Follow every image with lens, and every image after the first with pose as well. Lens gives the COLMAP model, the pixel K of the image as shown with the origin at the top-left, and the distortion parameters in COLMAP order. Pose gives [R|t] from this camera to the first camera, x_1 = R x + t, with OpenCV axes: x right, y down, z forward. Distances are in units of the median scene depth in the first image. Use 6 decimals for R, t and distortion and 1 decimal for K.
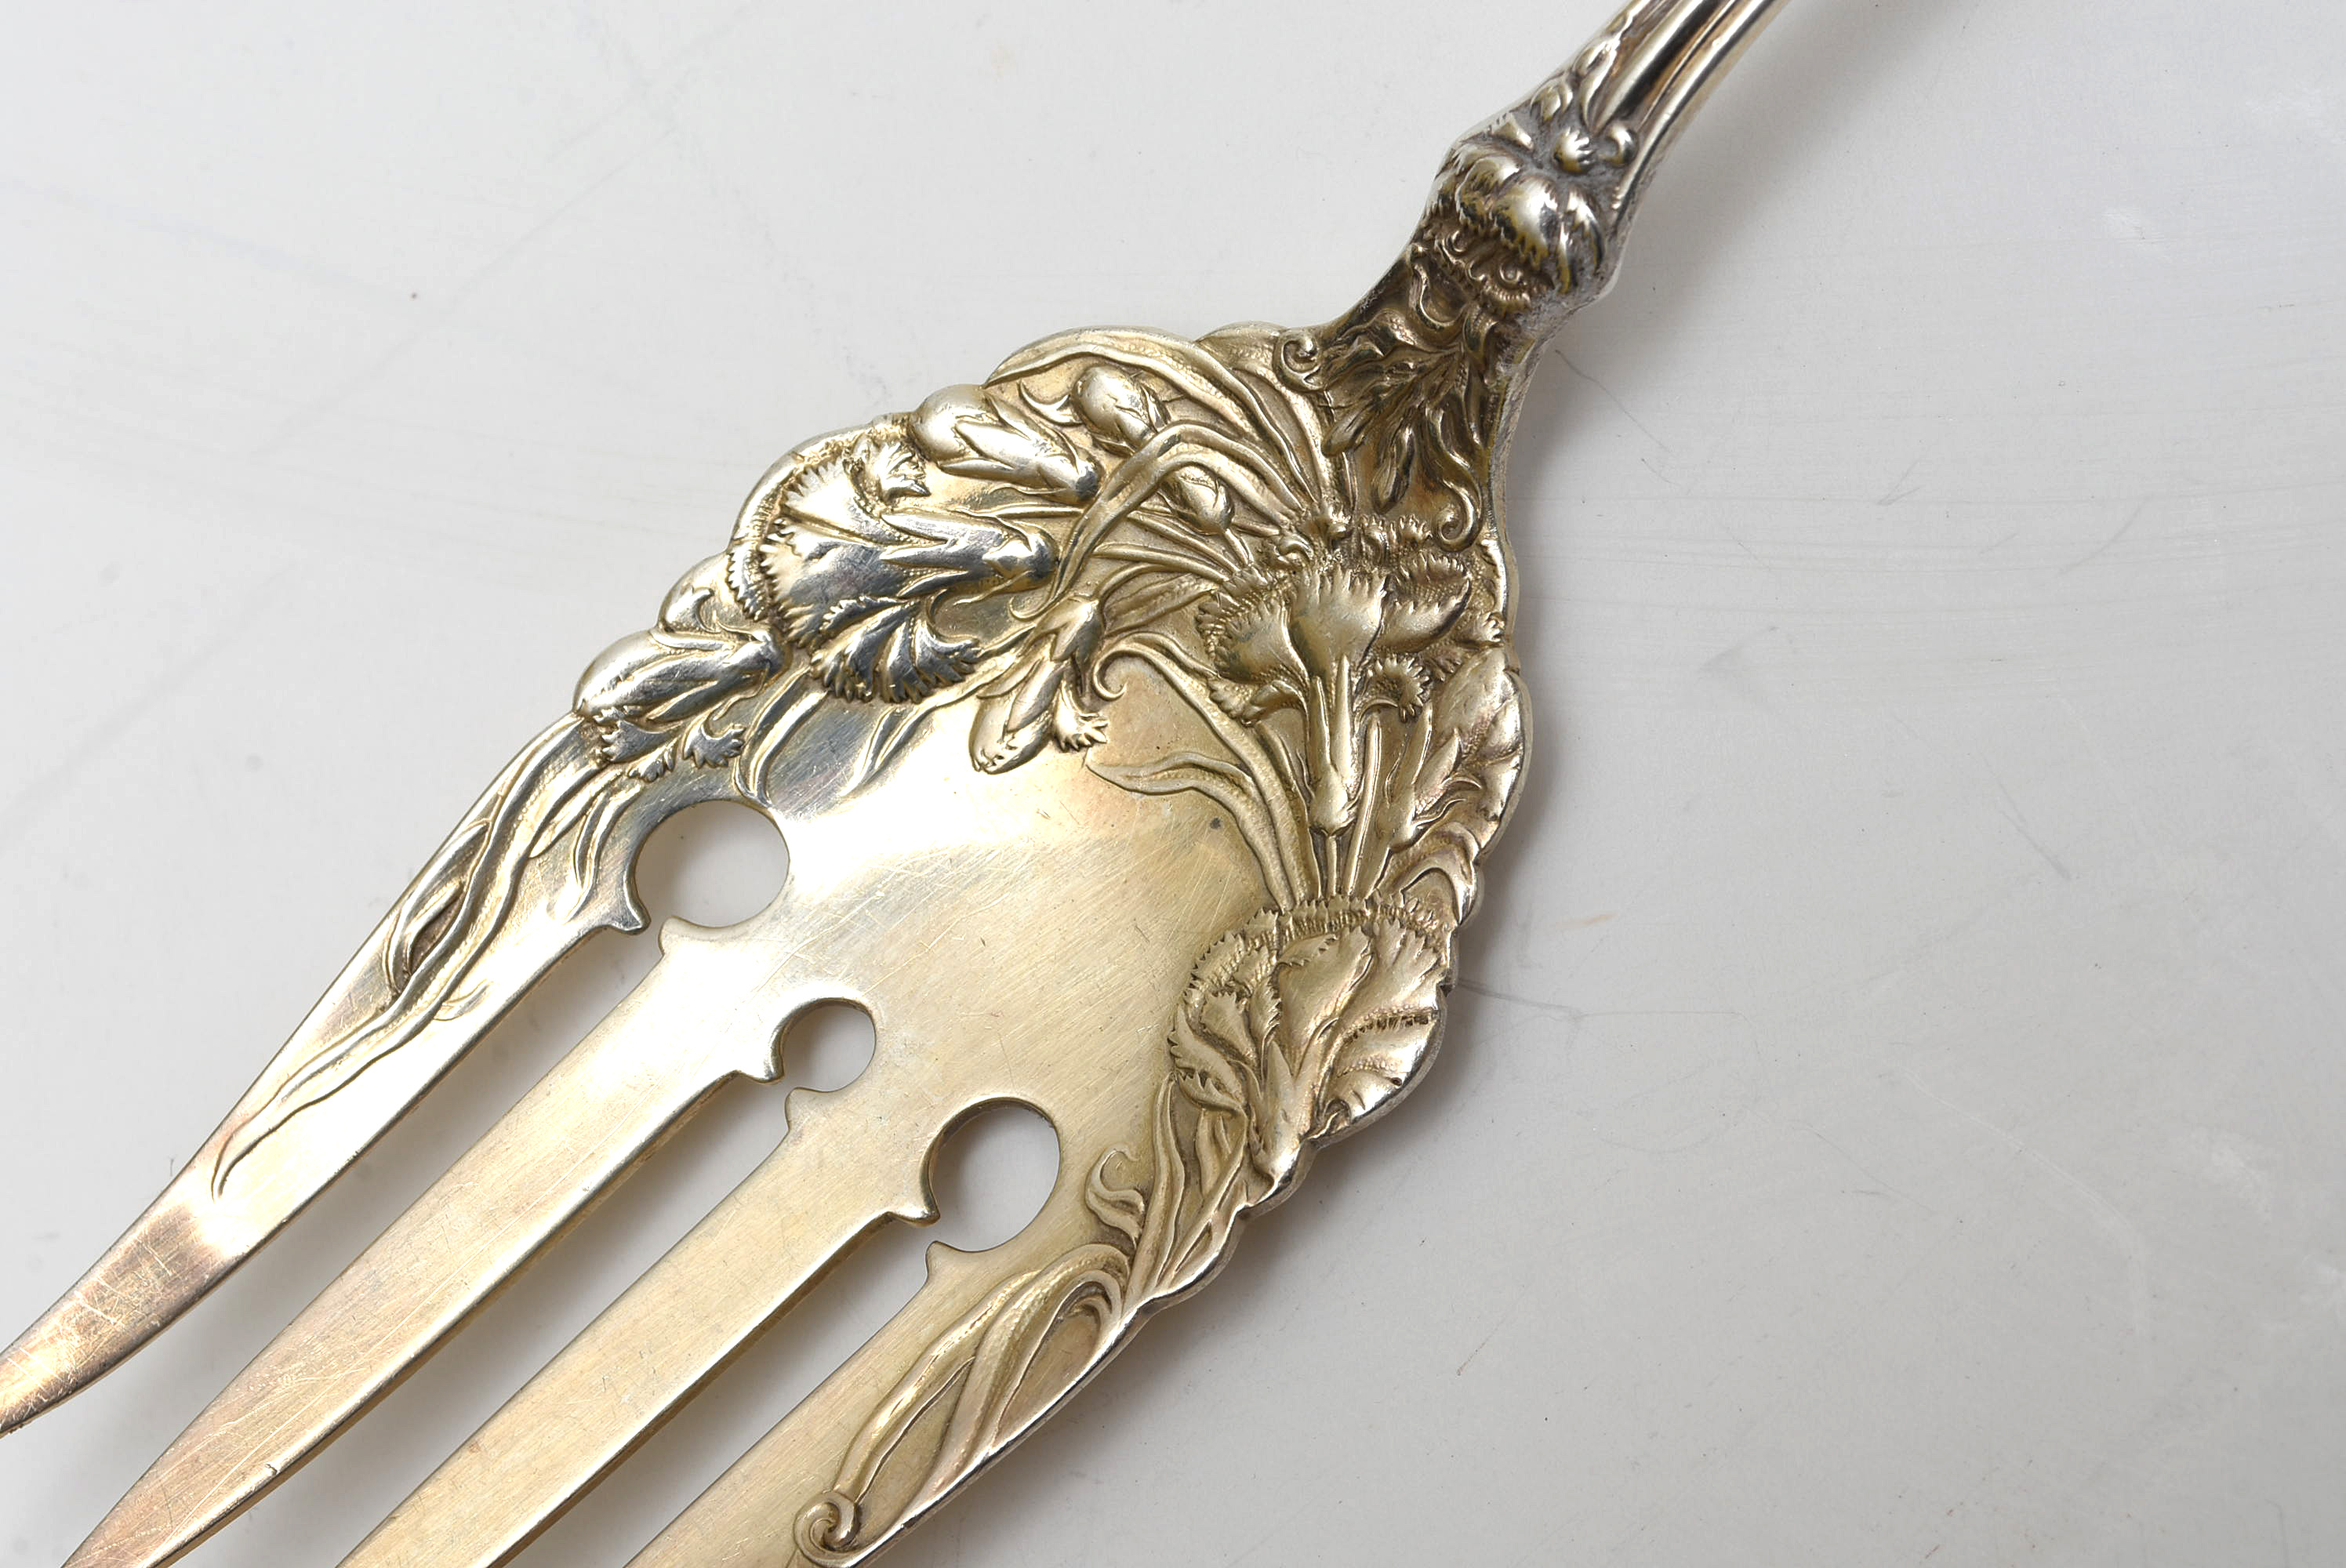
lens RADIAL K [[5311.1, 0, 1173.0], [0, 5311.1, 784.0], [0, 0, 1]] dist [-0.000832, -0.177672]
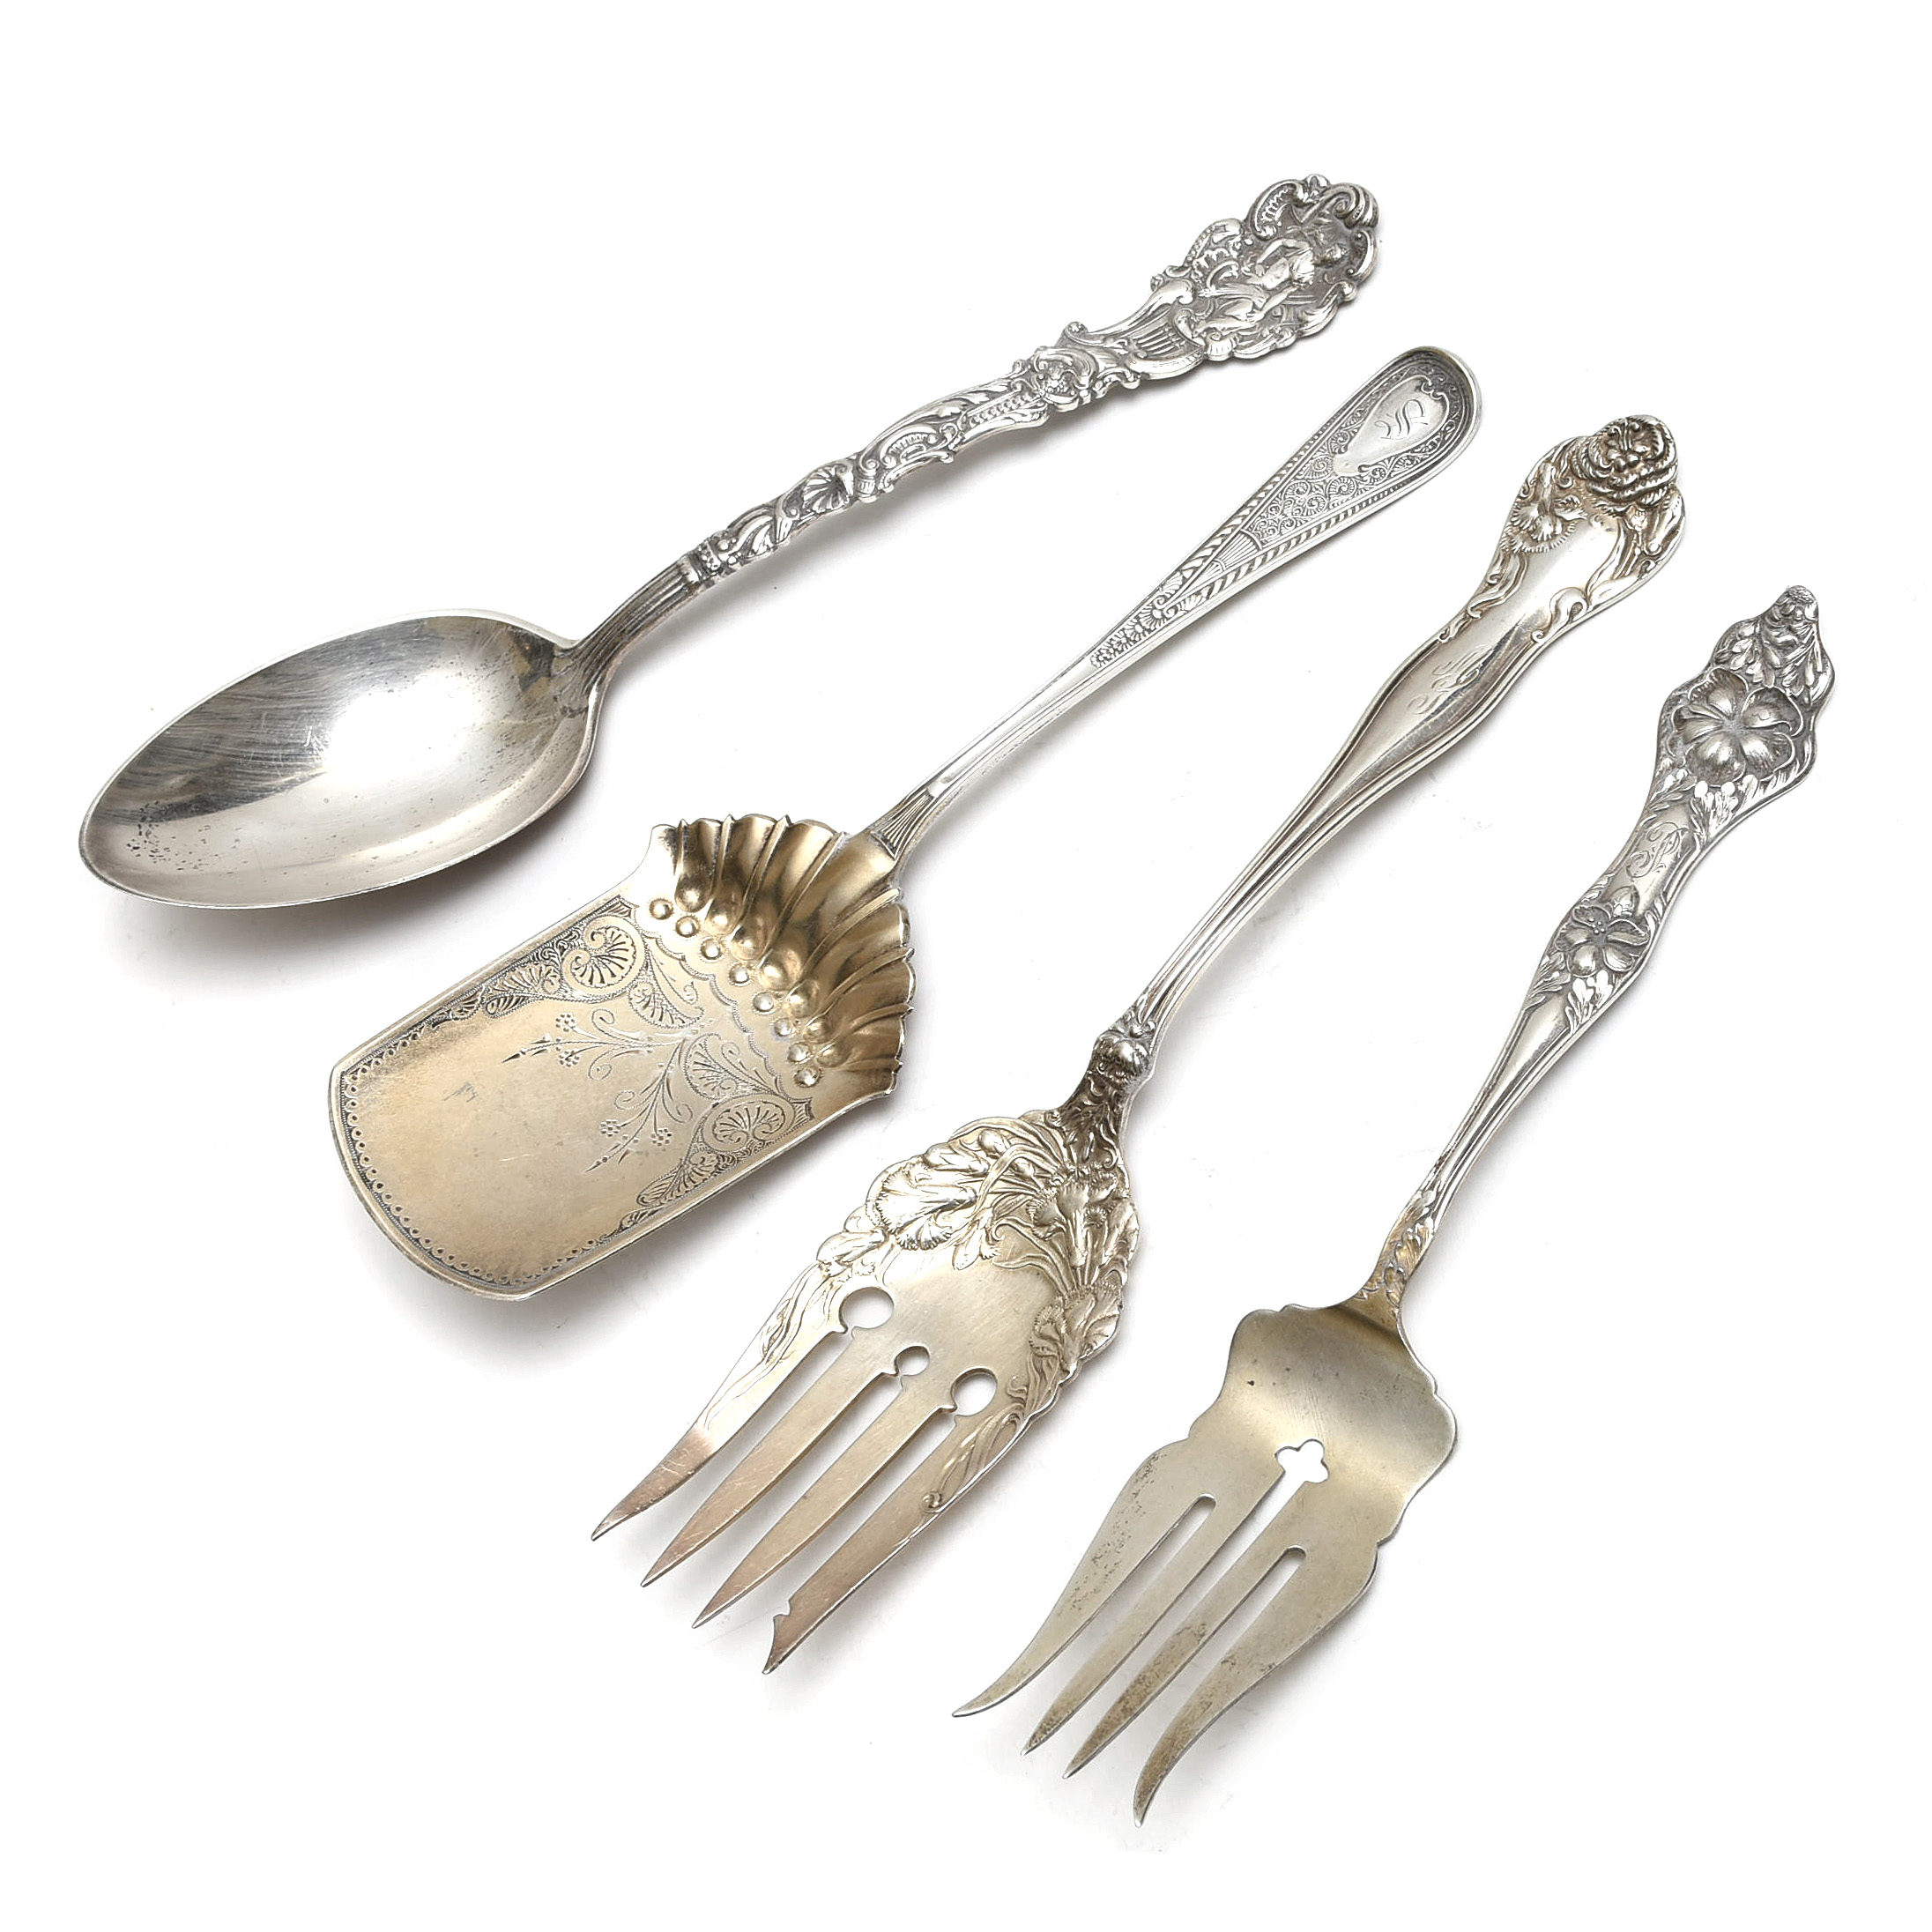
lens RADIAL K [[4232.8, 0, 1133.1], [0, 4232.8, 968.6], [0, 0, 1]] dist [-0.008733, 0.284513]
pose [[0.993794, -0.070541, 0.086004, -0.133022], [0.093690, 0.947615, -0.305367, 0.582535], [-0.059957, 0.311529, 0.948343, -1.324534]]
